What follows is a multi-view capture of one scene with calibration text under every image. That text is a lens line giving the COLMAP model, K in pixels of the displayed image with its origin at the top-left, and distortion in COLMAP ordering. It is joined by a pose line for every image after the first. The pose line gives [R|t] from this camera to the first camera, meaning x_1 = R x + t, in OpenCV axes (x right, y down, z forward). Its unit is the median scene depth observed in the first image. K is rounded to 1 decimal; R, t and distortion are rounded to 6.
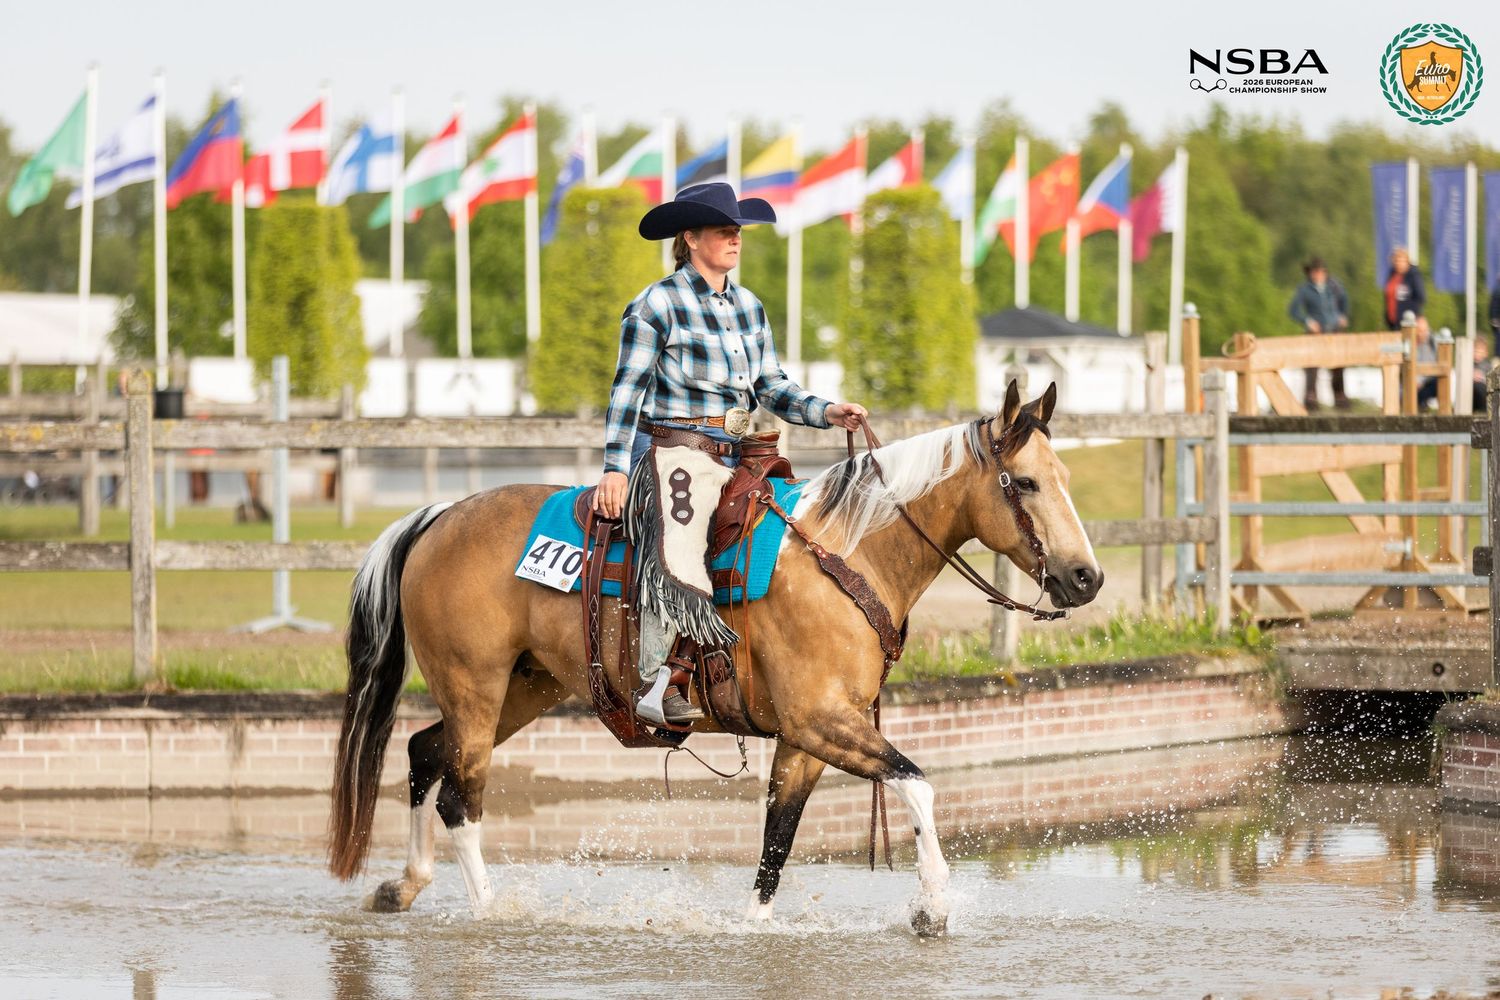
lens RADIAL K [[6486.1, 0, 748.7], [0, 6486.1, 499.6], [0, 0, 1]] dist [-0.181954, 0.000000]
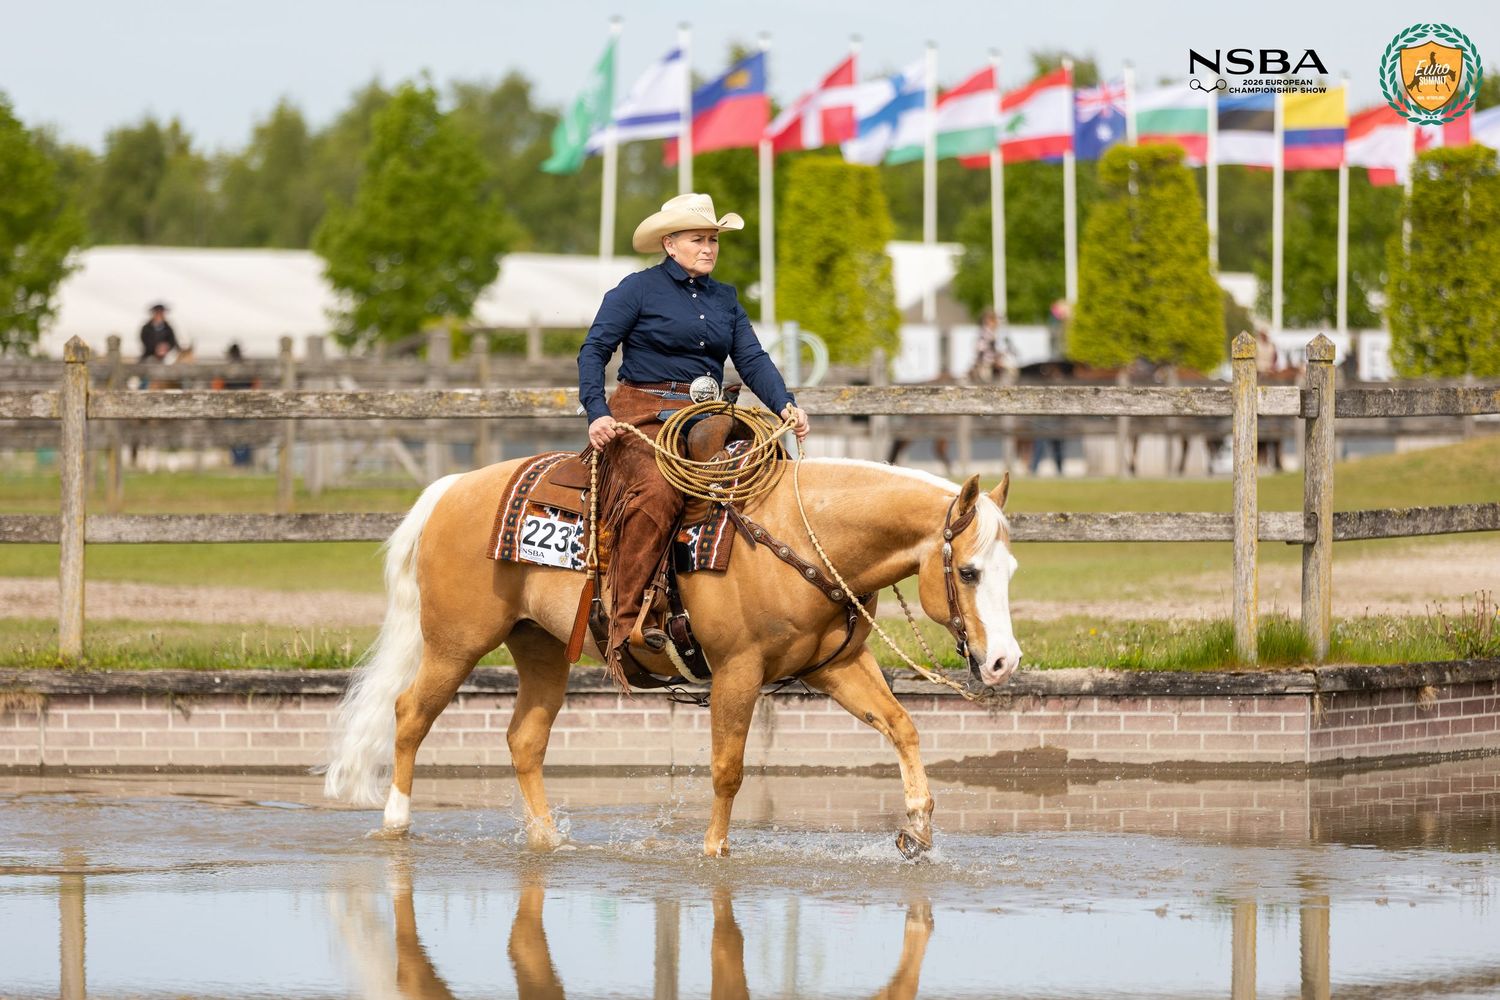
lens RADIAL K [[7580.3, 0, 750.9], [0, 7580.3, 500.0], [0, 0, 1]] dist [-0.284298, 0.000000]
pose [[0.997035, 0.003182, -0.076879, 0.005955], [-0.003141, 0.999995, 0.000657, 0.003970], [0.076880, -0.000413, 0.997040, -0.126590]]
